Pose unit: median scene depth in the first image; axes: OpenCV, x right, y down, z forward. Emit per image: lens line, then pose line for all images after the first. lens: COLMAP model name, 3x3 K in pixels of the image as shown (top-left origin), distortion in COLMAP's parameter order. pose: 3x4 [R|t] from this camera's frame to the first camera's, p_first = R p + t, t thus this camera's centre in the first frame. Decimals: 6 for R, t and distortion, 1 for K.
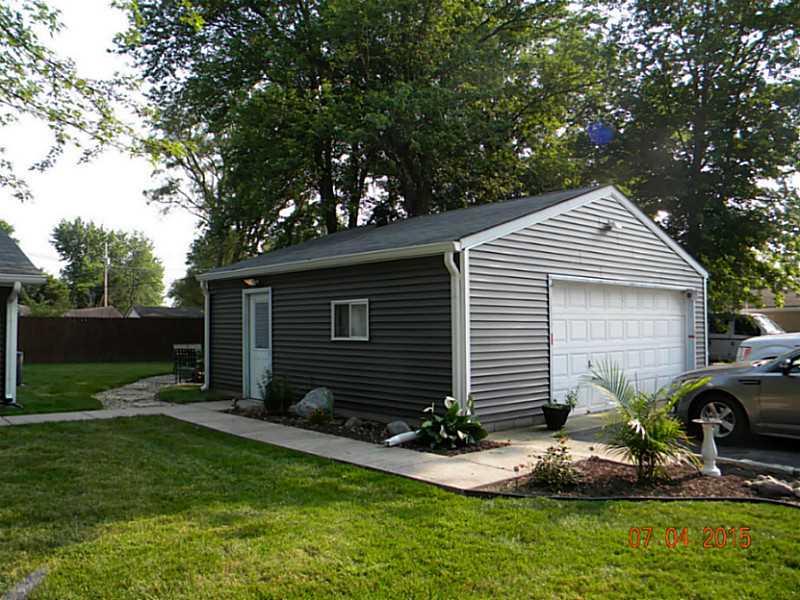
lens RADIAL K [[693.1, 0, 400.0], [0, 693.1, 300.0], [0, 0, 1]] dist [-0.220782, 0.239017]
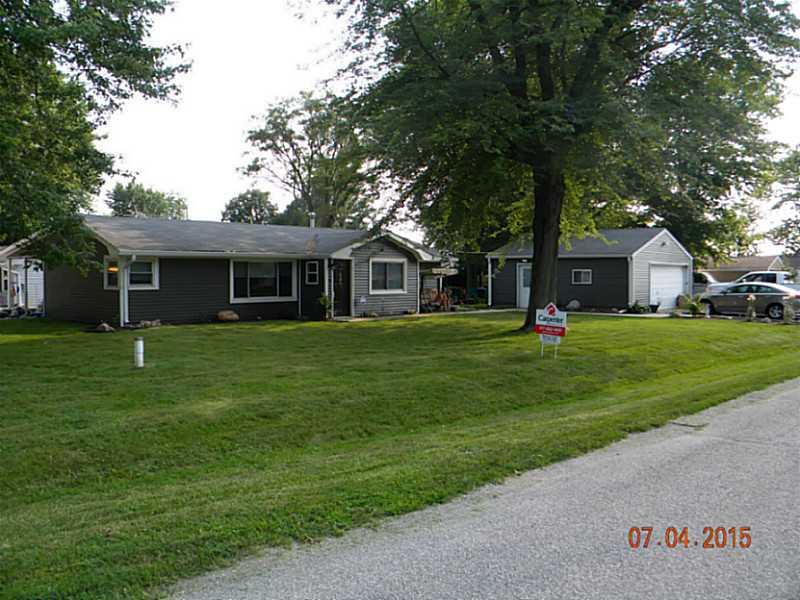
lens RADIAL K [[693.1, 0, 400.0], [0, 693.1, 300.0], [0, 0, 1]] dist [-0.220782, 0.239017]
pose [[0.995198, -0.000187, 0.097882, -0.198858], [-0.007422, 0.996975, 0.077373, -0.015829], [-0.097601, -0.077728, 0.992186, -0.315070]]
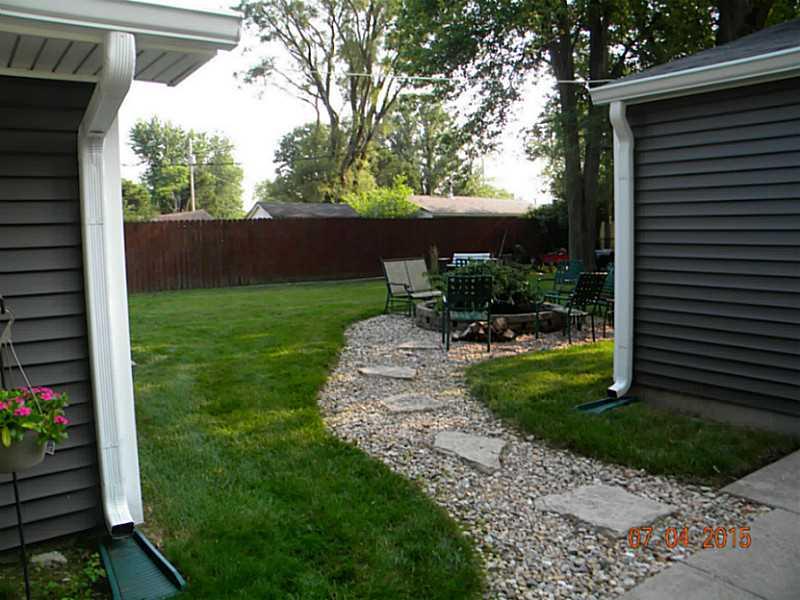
lens RADIAL K [[693.1, 0, 400.0], [0, 693.1, 300.0], [0, 0, 1]] dist [-0.220782, 0.239017]
pose [[0.994707, -0.006490, -0.102546, -0.087763], [0.020991, 0.989791, 0.140974, 0.006200], [0.100584, -0.142380, 0.984688, 0.147255]]
